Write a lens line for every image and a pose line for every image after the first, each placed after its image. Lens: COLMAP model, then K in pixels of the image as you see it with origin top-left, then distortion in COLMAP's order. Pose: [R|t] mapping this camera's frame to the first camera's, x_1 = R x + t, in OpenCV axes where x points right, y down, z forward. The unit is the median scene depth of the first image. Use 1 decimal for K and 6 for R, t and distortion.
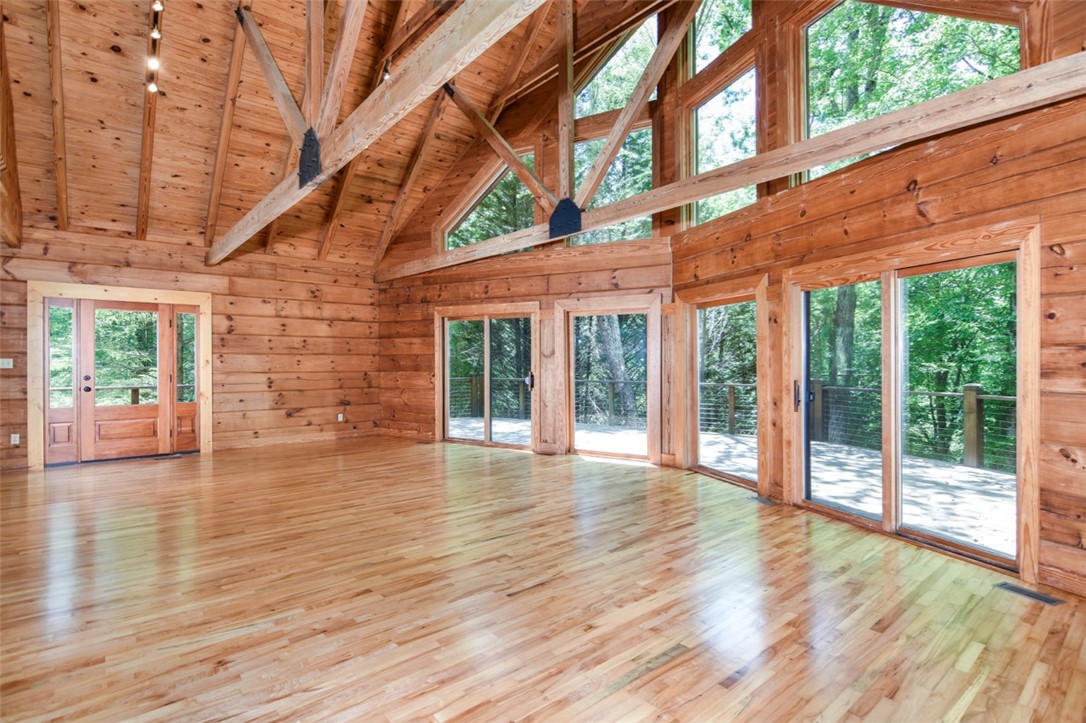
lens RADIAL K [[530.1, 0, 545.2], [0, 530.1, 362.3], [0, 0, 1]] dist [0.004354, -0.009210]
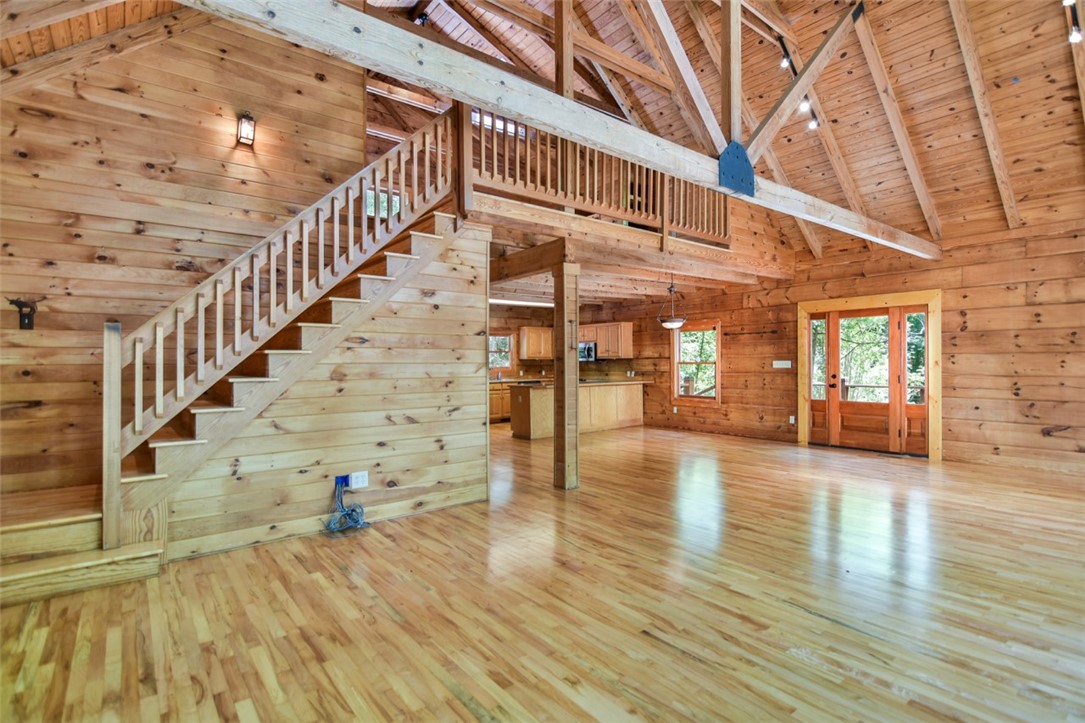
lens RADIAL K [[529.6, 0, 547.4], [0, 529.6, 363.6], [0, 0, 1]] dist [0.004354, -0.009210]
pose [[-0.037638, 0.002140, -0.999289, 0.548483], [0.002507, 0.999995, 0.002047, -0.005629], [0.999288, -0.002429, -0.037643, 0.586822]]
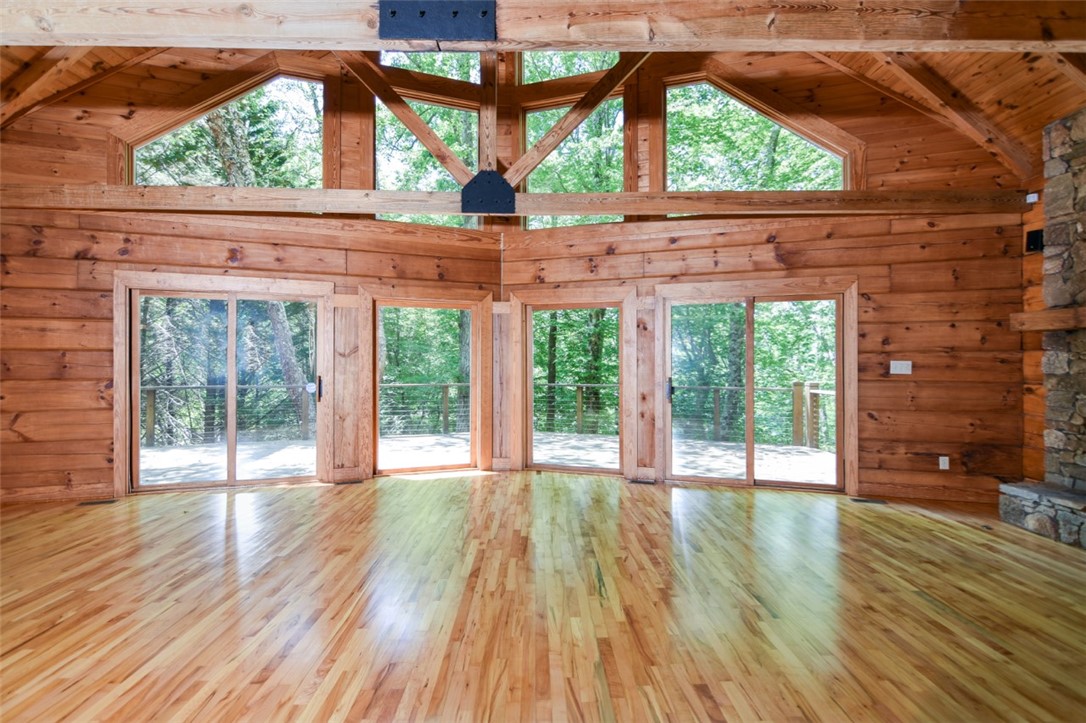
lens RADIAL K [[530.1, 0, 543.8], [0, 530.1, 359.1], [0, 0, 1]] dist [0.004354, -0.009210]
pose [[0.637129, 0.004256, 0.770745, -0.692823], [0.000707, 0.999981, -0.006107, -0.001461], [-0.770757, 0.004435, 0.637114, 0.485361]]
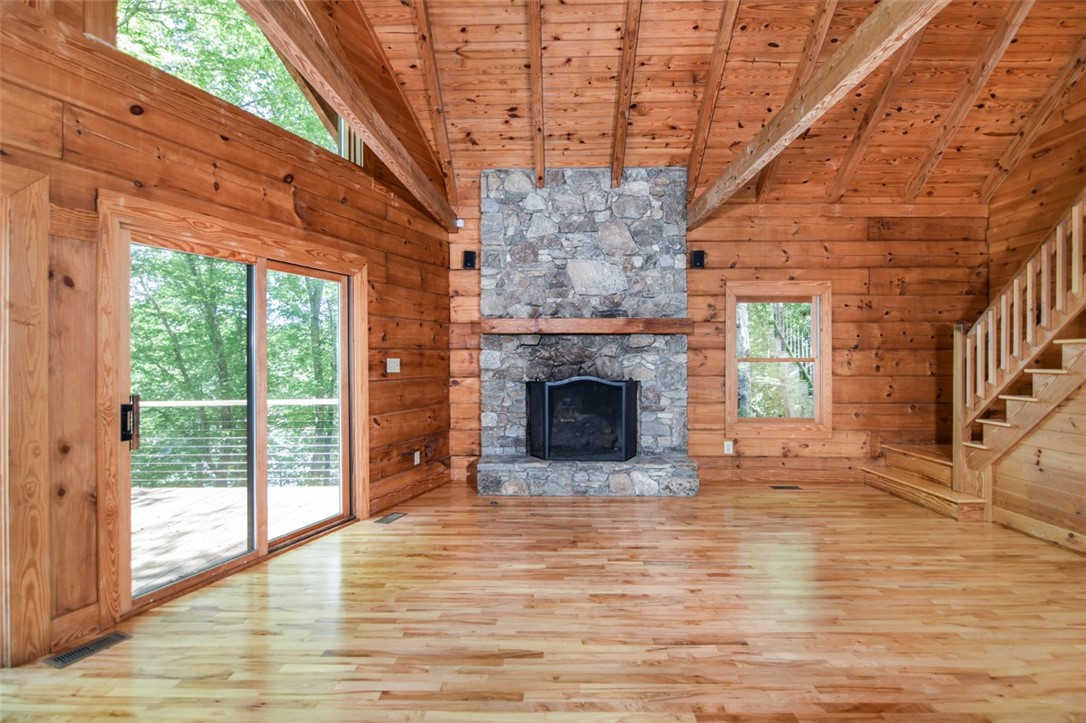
lens RADIAL K [[530.1, 0, 542.4], [0, 530.1, 358.7], [0, 0, 1]] dist [0.004354, -0.009210]
pose [[-0.751411, 0.001993, 0.659831, -0.253795], [0.005324, 0.999981, 0.003043, -0.005311], [-0.659813, 0.005799, -0.751408, 1.228414]]
